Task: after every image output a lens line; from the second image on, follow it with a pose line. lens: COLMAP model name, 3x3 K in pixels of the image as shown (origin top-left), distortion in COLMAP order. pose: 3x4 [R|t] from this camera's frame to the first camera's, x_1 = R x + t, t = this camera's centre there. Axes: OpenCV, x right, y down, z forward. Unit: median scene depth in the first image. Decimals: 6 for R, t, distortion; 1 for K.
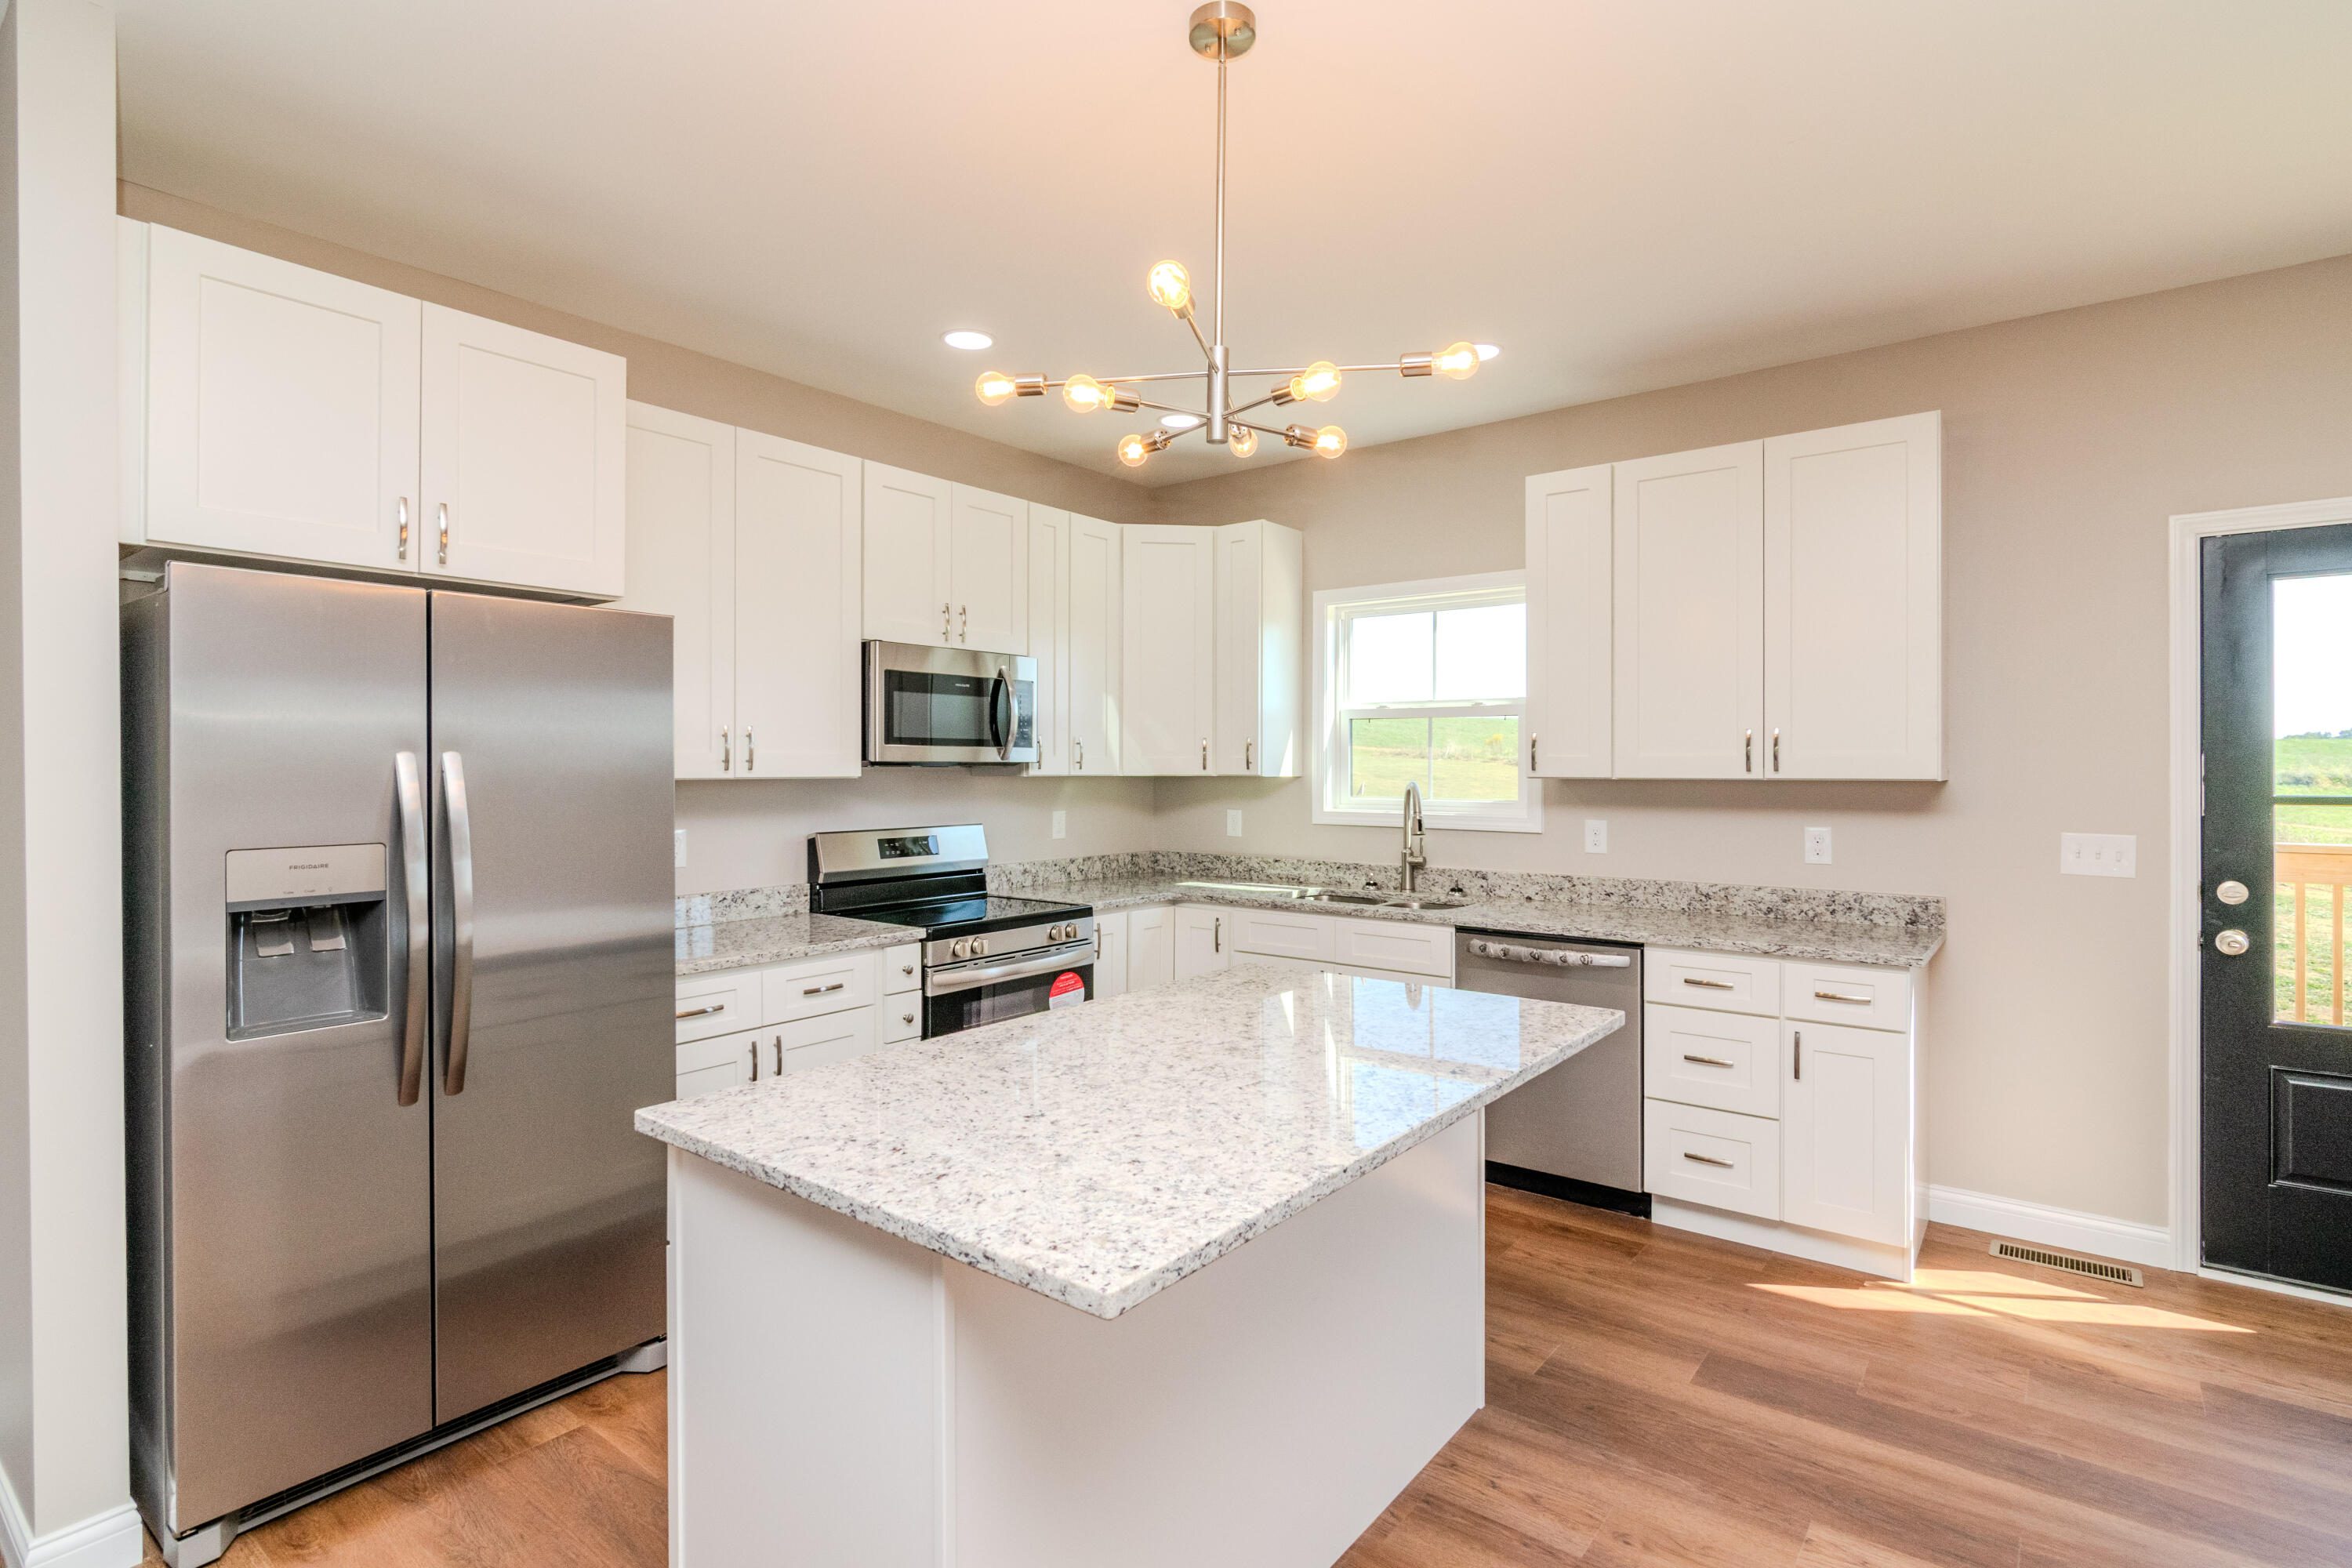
lens RADIAL K [[1201.2, 0, 1144.7], [0, 1201.2, 765.3], [0, 0, 1]] dist [-0.005594, 0.000485]
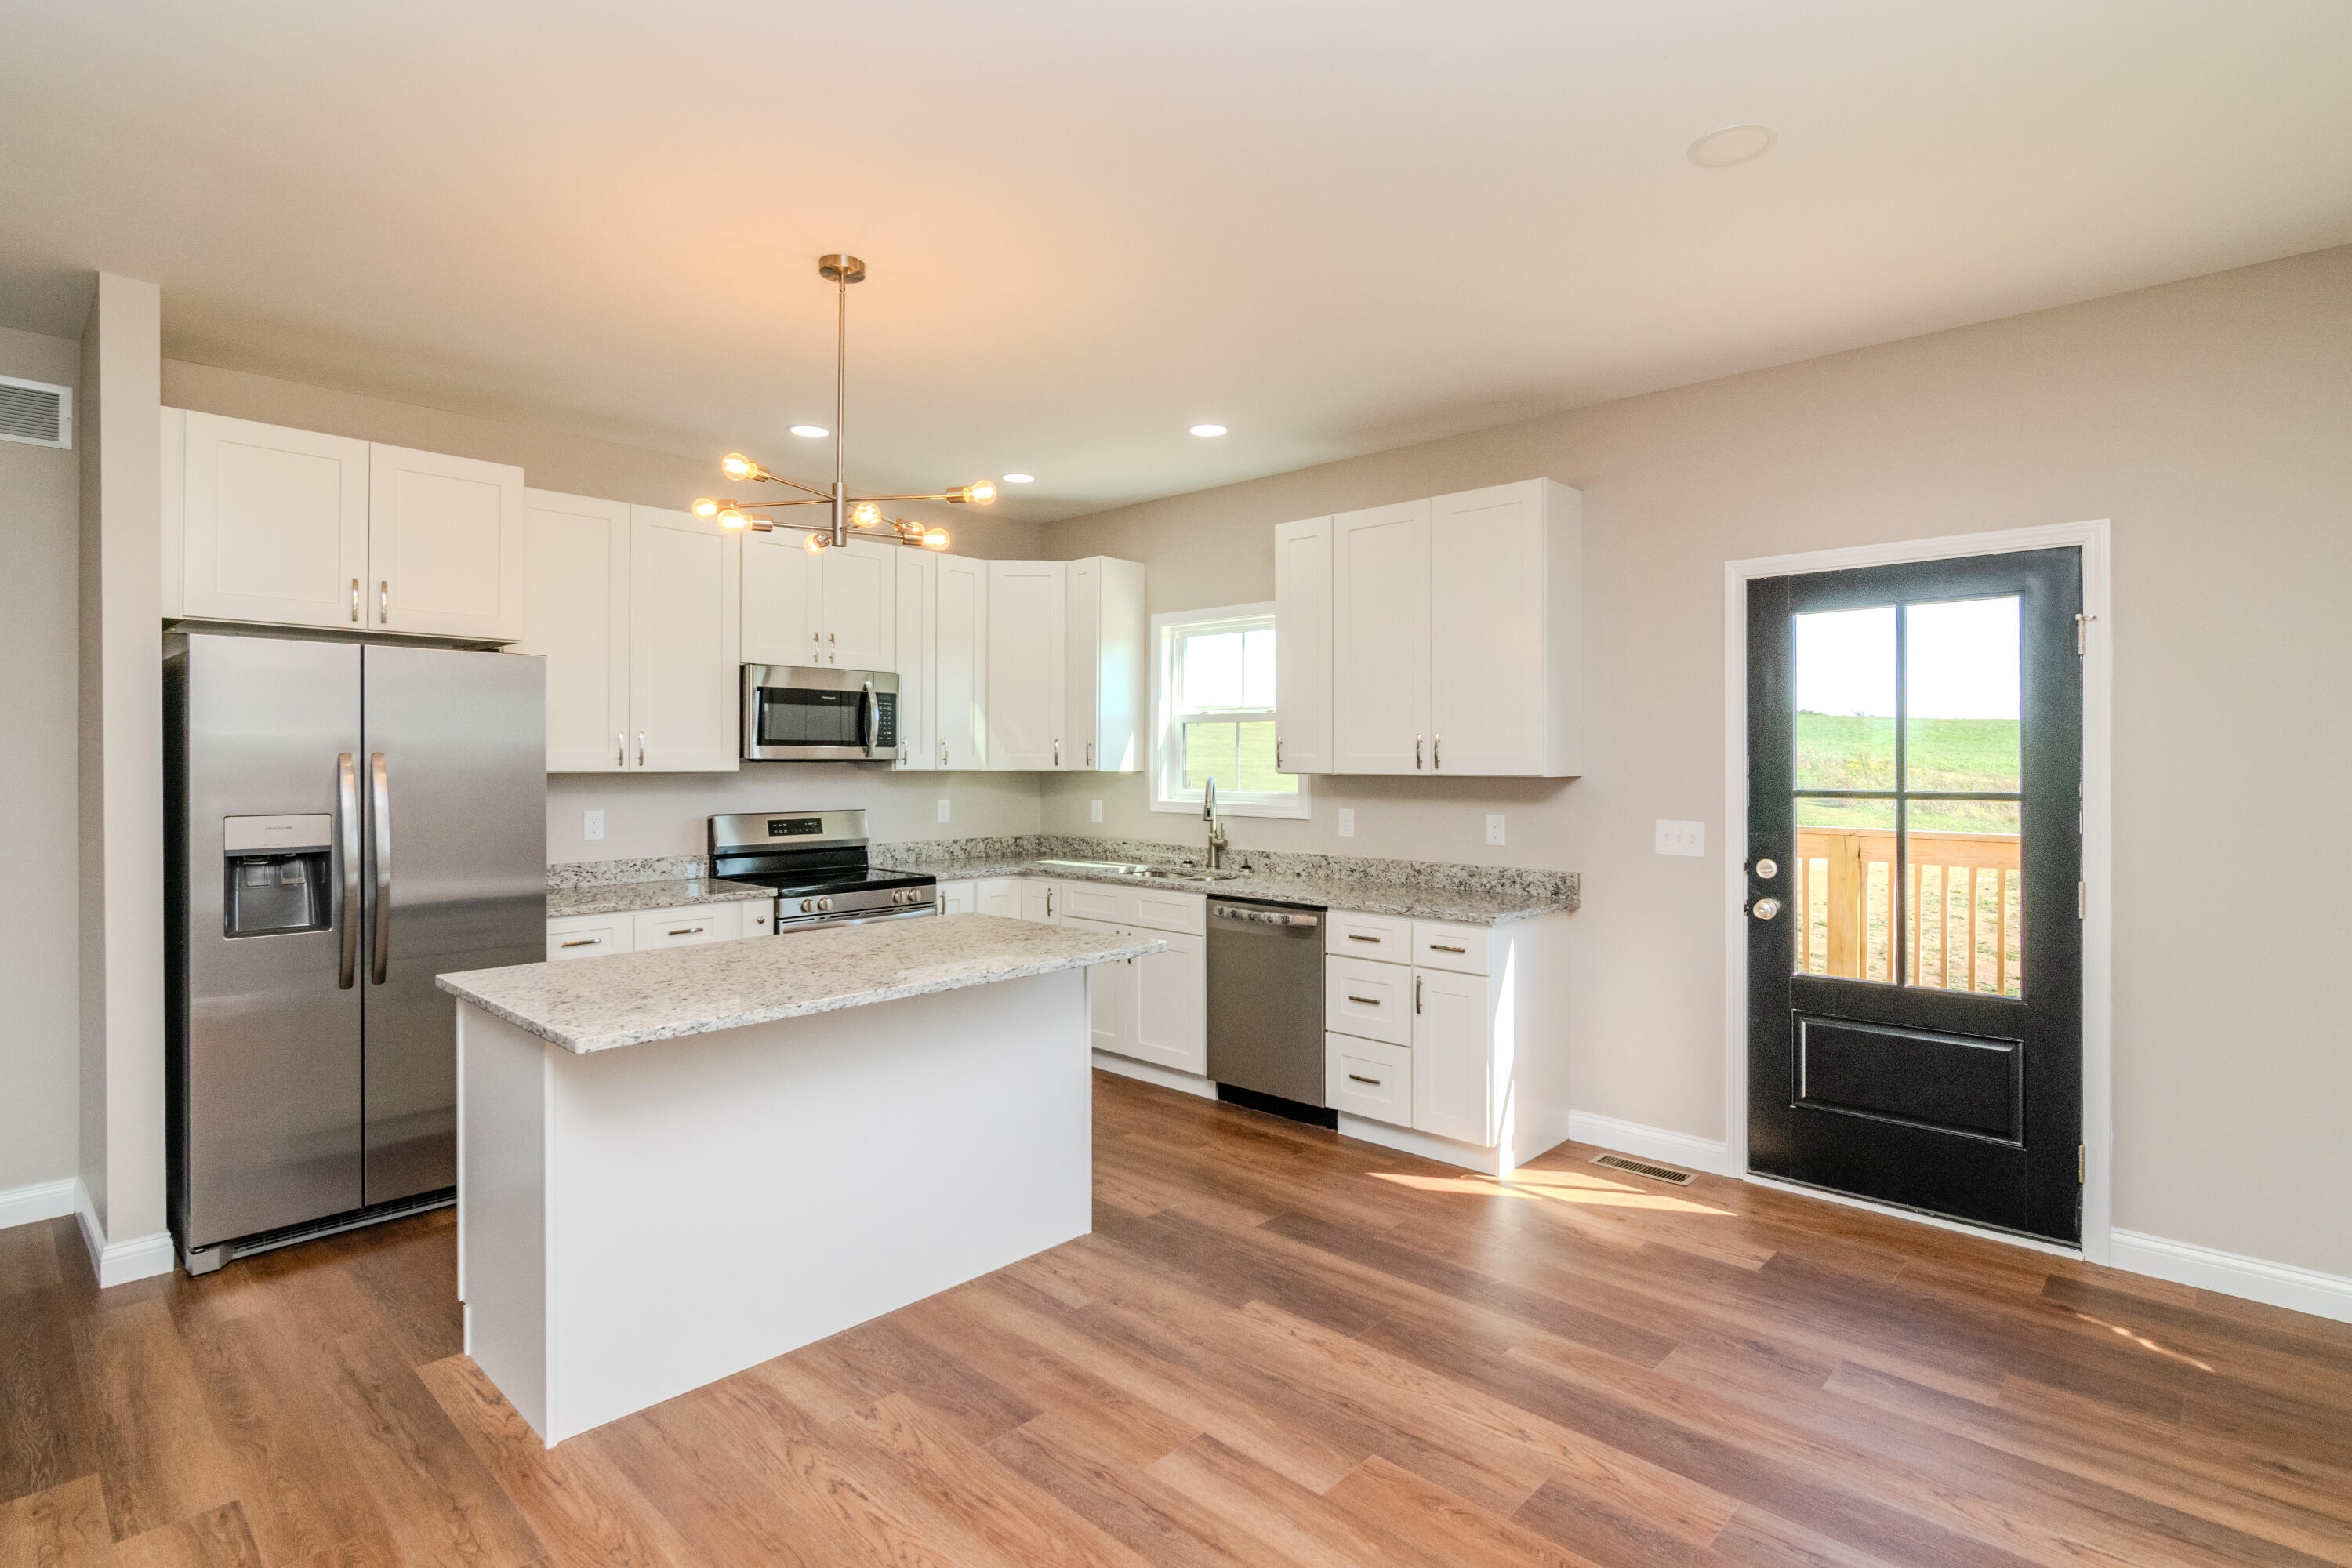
lens RADIAL K [[1201.2, 0, 1121.7], [0, 1201.2, 768.4], [0, 0, 1]] dist [-0.005594, 0.000485]
pose [[0.994917, 0.003122, -0.100646, 0.324822], [-0.002489, 0.999976, 0.006417, -0.002345], [0.100664, -0.006134, 0.994902, -0.252983]]
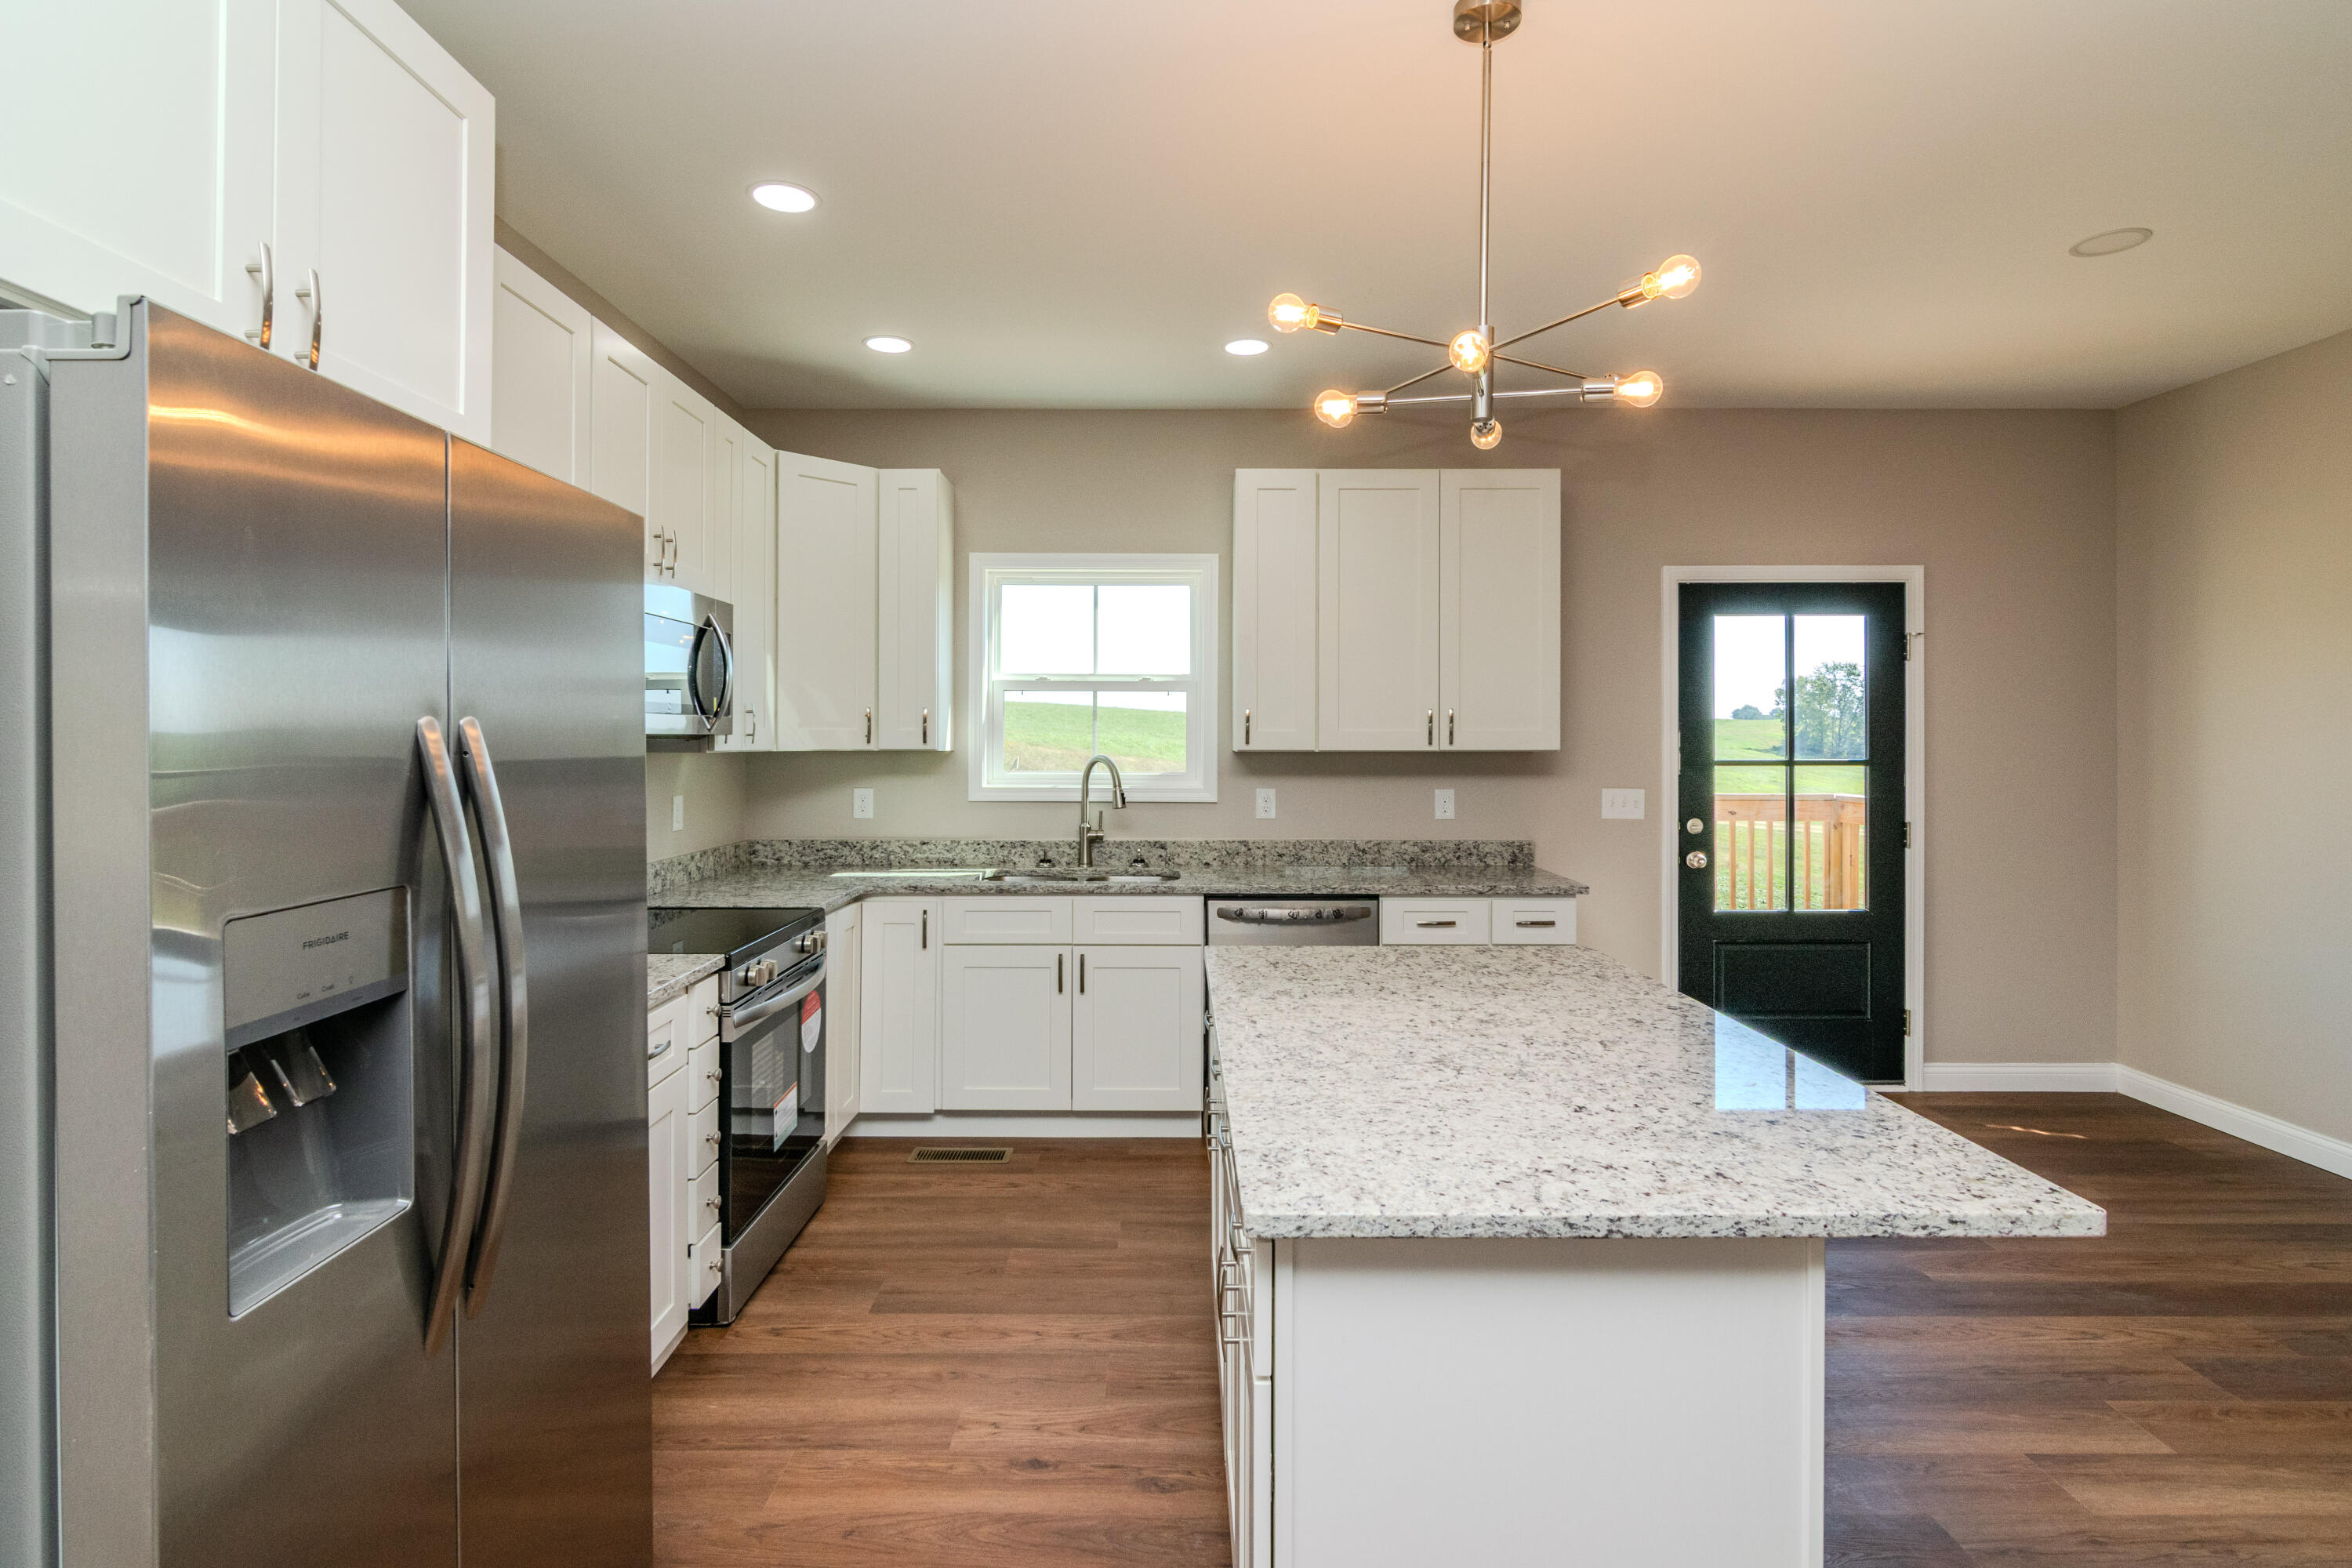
lens RADIAL K [[1201.2, 0, 1262.3], [0, 1201.2, 726.2], [0, 0, 1]] dist [-0.005594, 0.000485]
pose [[0.762452, 0.006836, 0.647009, -0.404846], [-0.000938, 0.999955, -0.009460, -0.001594], [-0.647044, 0.006605, 0.762424, 0.193655]]
